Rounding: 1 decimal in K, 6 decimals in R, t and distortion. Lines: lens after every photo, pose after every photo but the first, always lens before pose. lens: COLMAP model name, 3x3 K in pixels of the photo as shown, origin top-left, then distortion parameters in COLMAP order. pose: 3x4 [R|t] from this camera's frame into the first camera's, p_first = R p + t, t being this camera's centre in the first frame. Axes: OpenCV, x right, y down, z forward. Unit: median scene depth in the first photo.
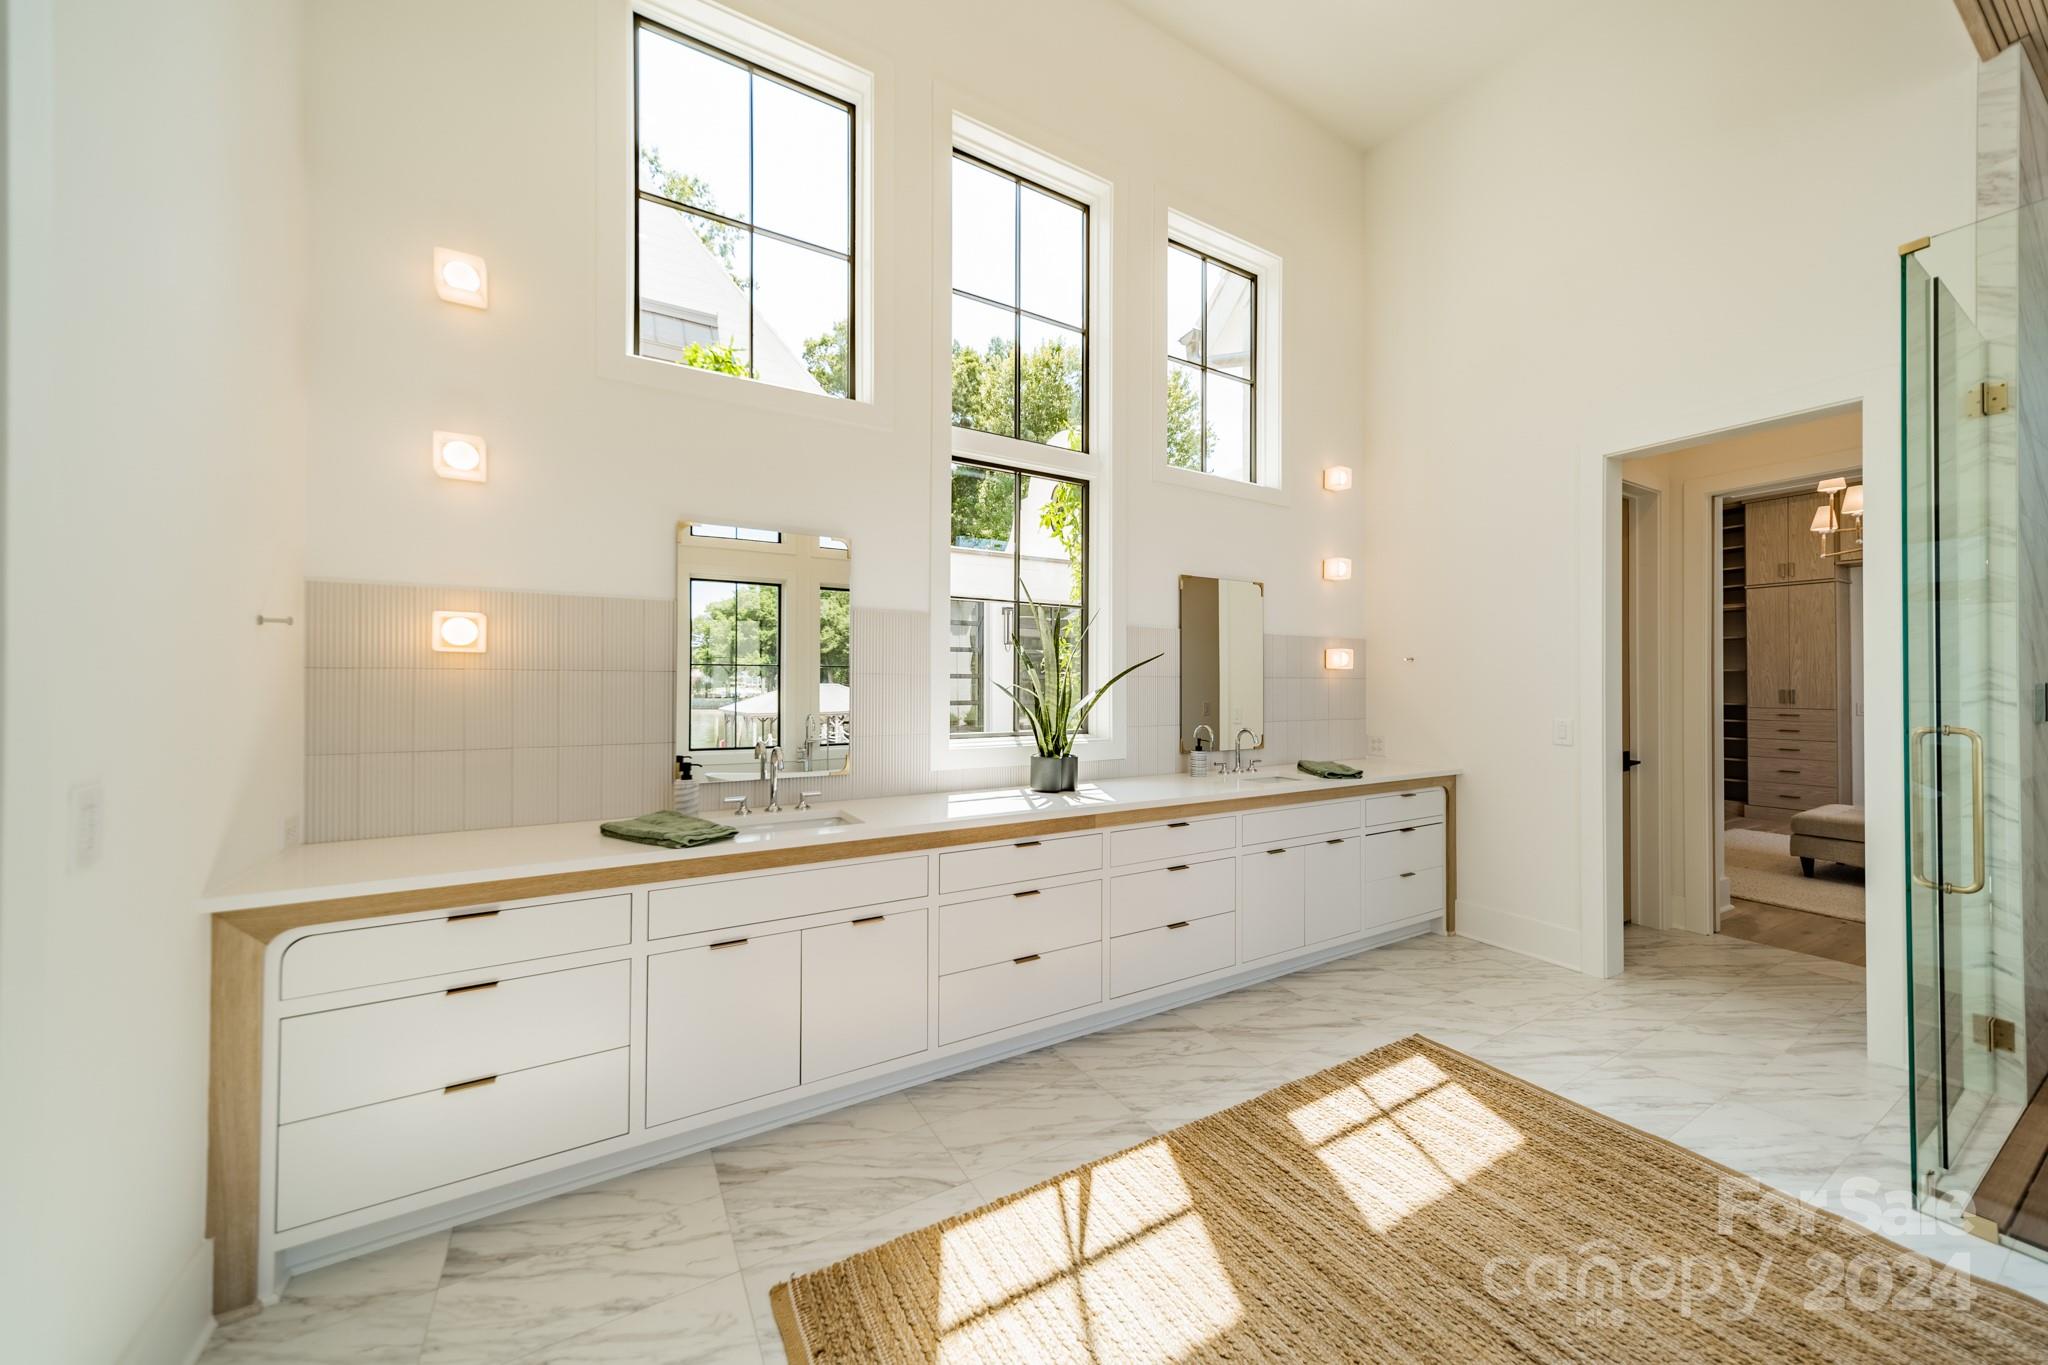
lens RADIAL K [[720.0, 0, 1026.2], [0, 720.0, 672.4], [0, 0, 1]] dist [0.001361, -0.000038]
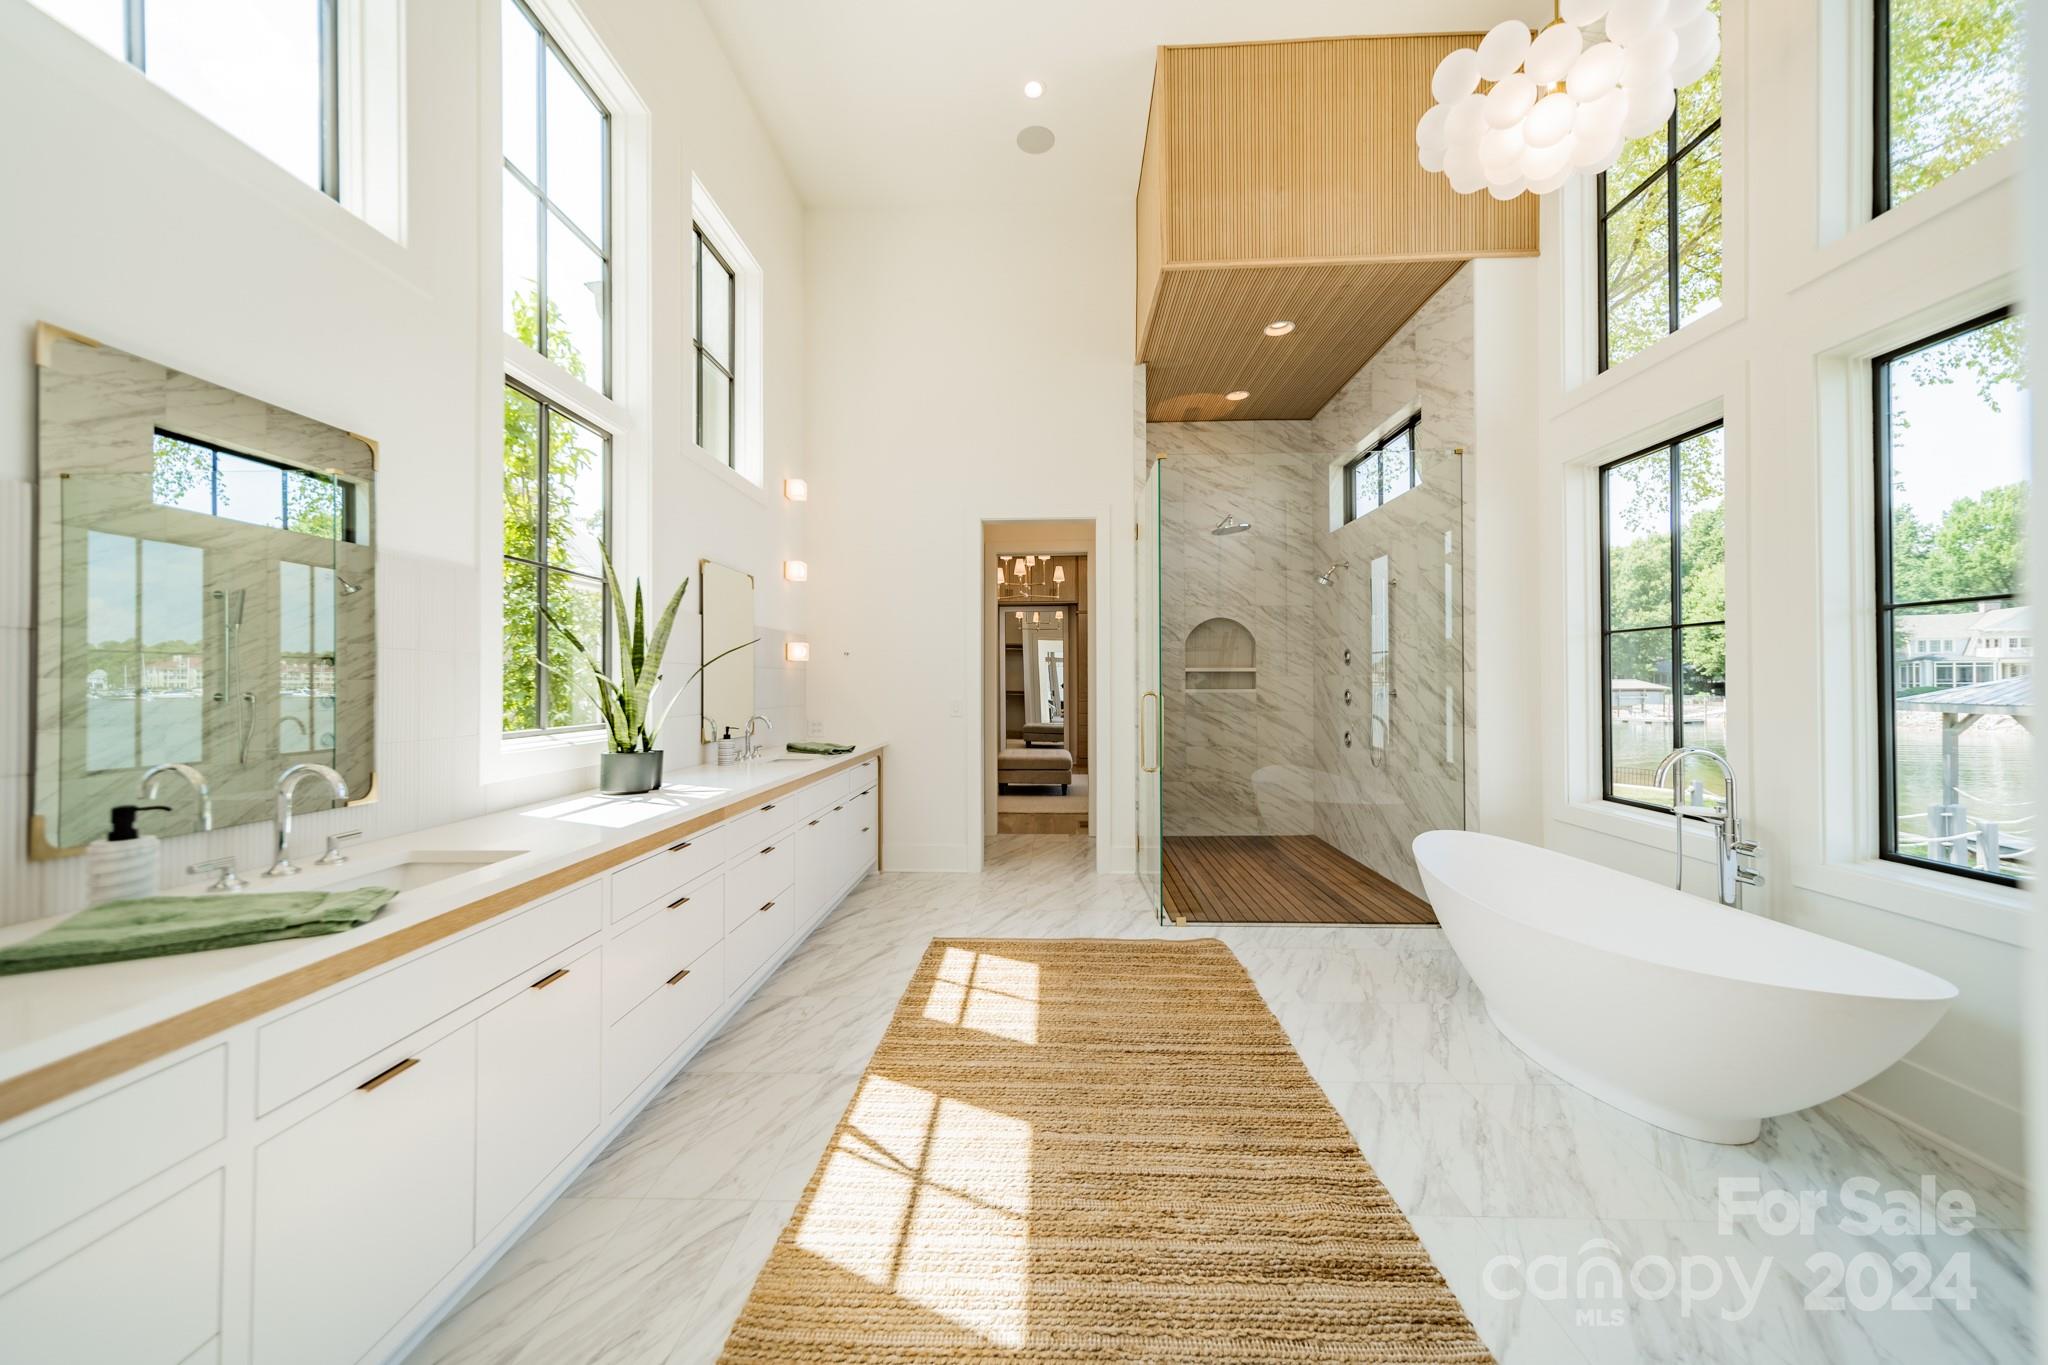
lens RADIAL K [[720.8, 0, 1024.8], [0, 720.8, 672.6], [0, 0, 1]] dist [0.008462, -0.000096]
pose [[0.538692, 0.008052, 0.842464, -0.578073], [-0.008513, 0.999955, -0.004114, 0.027332], [-0.842460, -0.004956, 0.538736, 0.184038]]
